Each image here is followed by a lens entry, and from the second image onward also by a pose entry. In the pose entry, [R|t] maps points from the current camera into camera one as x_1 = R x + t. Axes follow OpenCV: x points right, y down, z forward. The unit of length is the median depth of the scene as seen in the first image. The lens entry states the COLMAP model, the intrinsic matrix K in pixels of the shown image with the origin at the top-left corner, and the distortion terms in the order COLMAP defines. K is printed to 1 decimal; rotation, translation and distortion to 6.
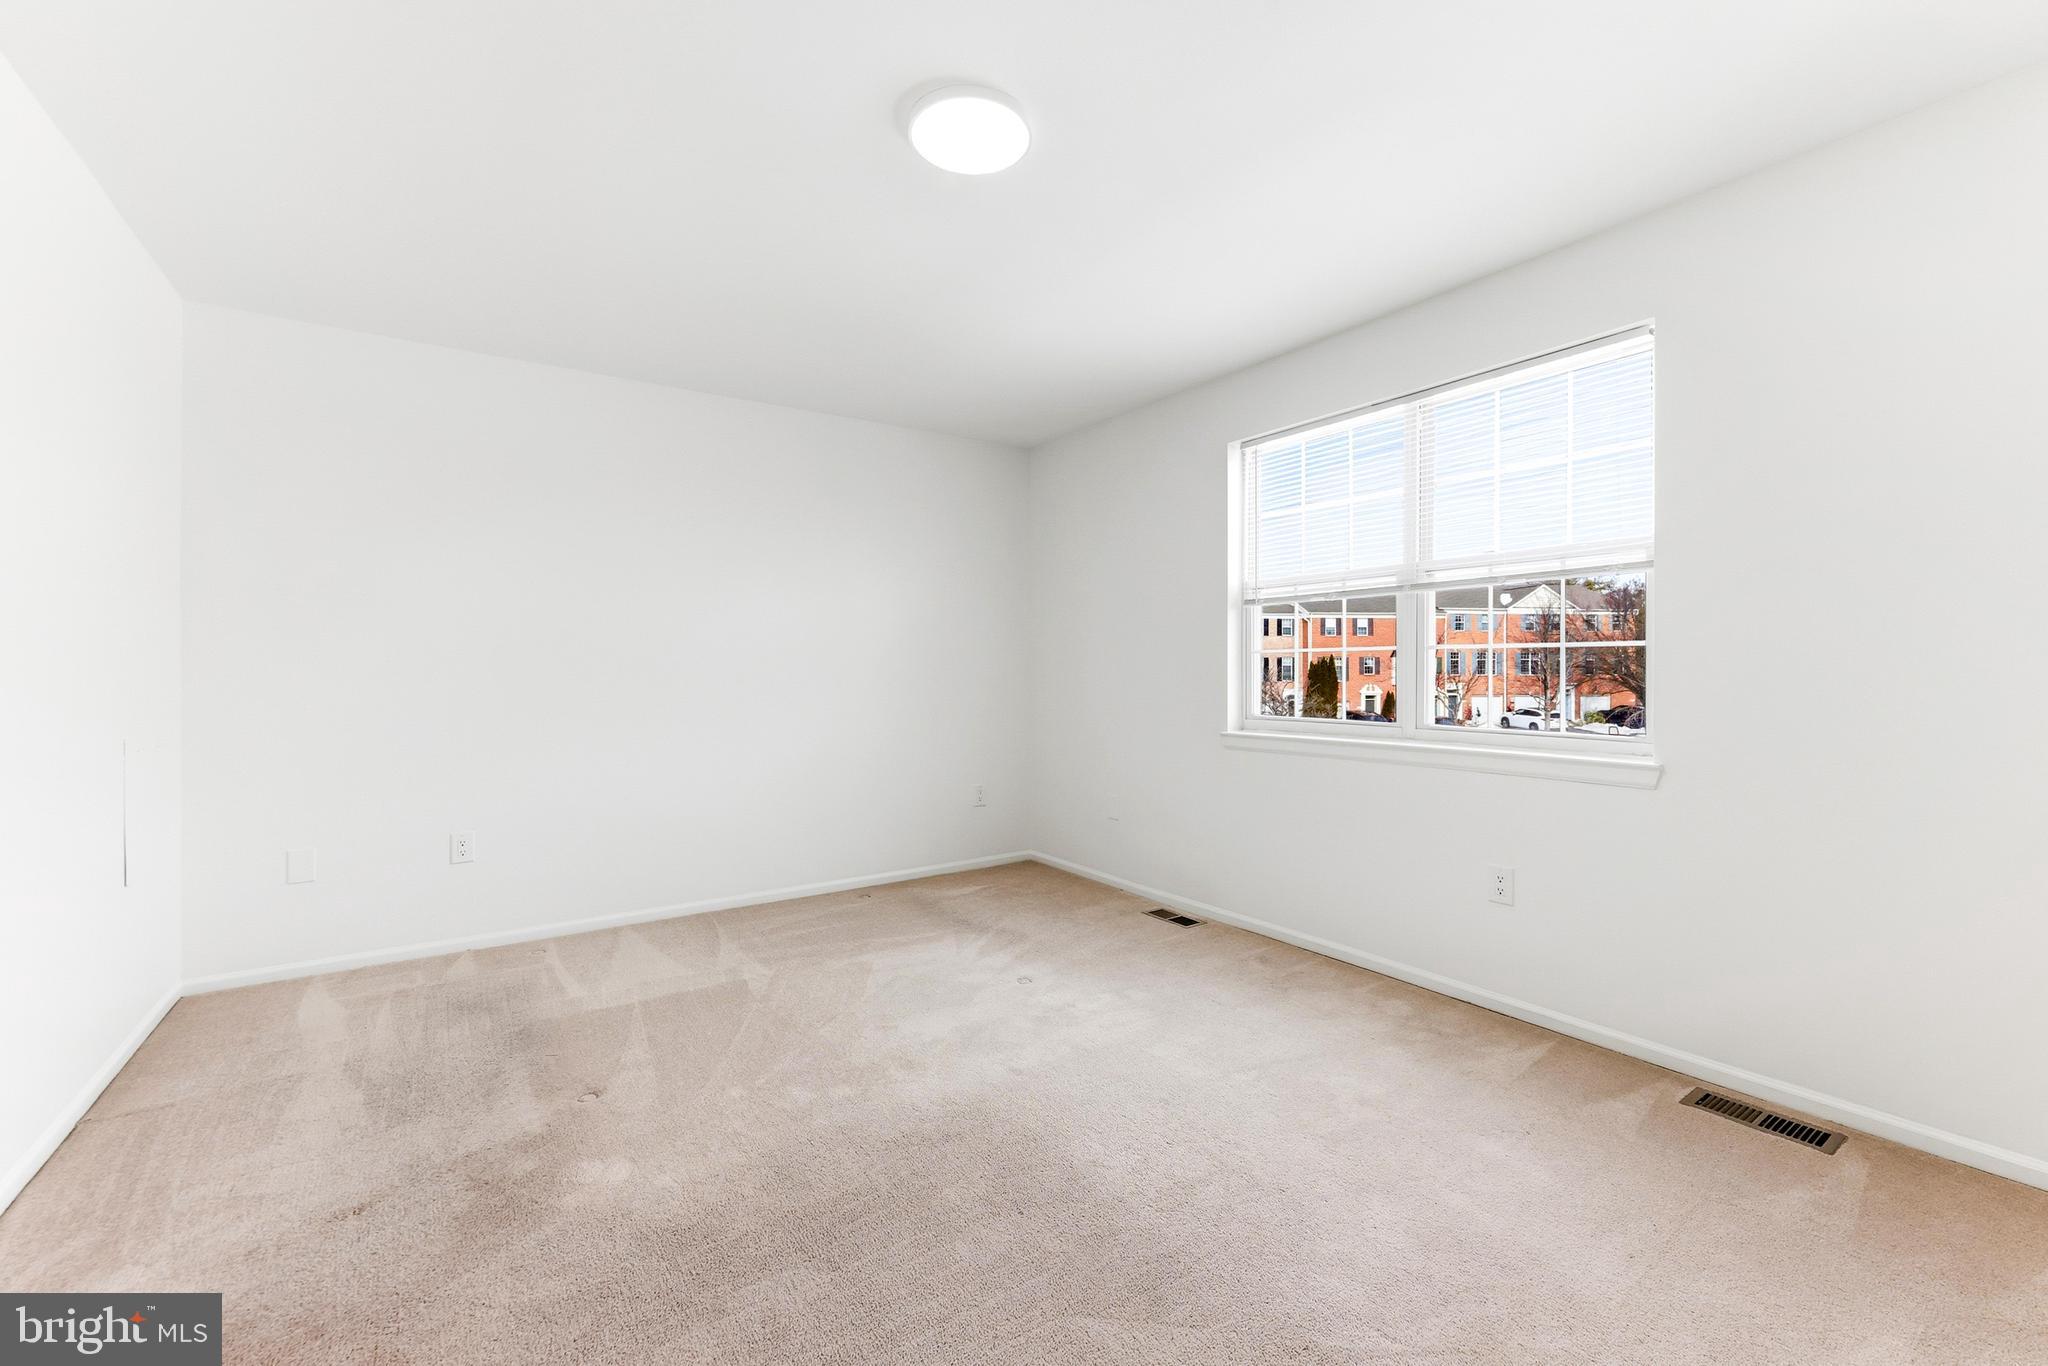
lens RADIAL K [[828.2, 0, 1020.7], [0, 828.2, 672.3], [0, 0, 1]] dist [0.000995, -0.000133]
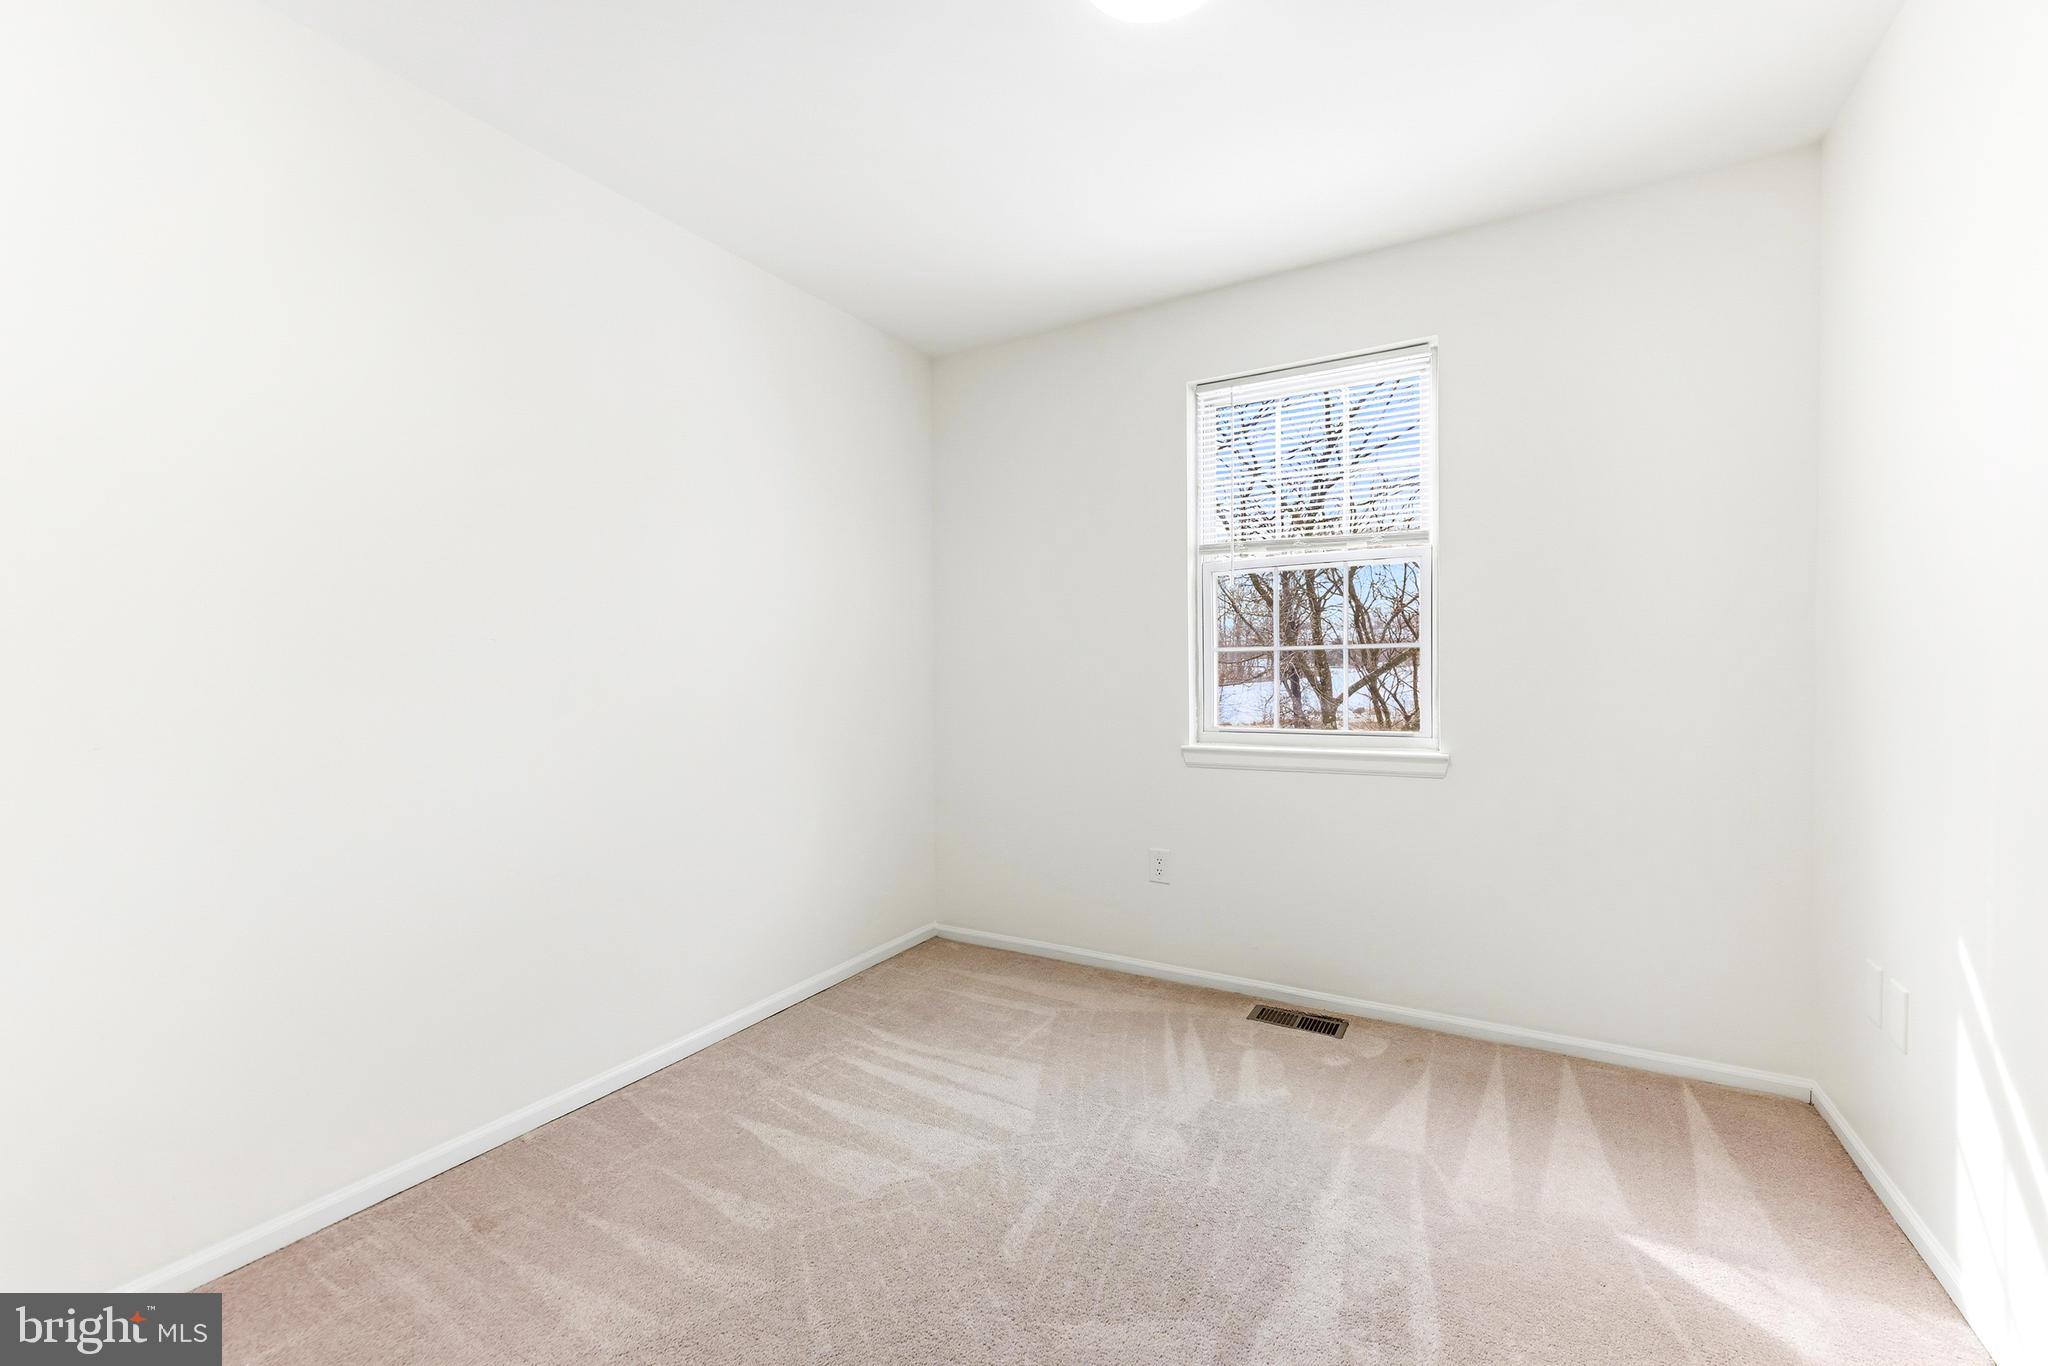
lens RADIAL K [[828.2, 0, 1027.9], [0, 828.2, 697.7], [0, 0, 1]] dist [0.000995, -0.000133]
pose [[0.900843, -0.017474, 0.433794, -0.178045], [0.004631, 0.999520, 0.030644, 0.000032], [-0.434121, -0.025597, 0.900491, 0.262350]]
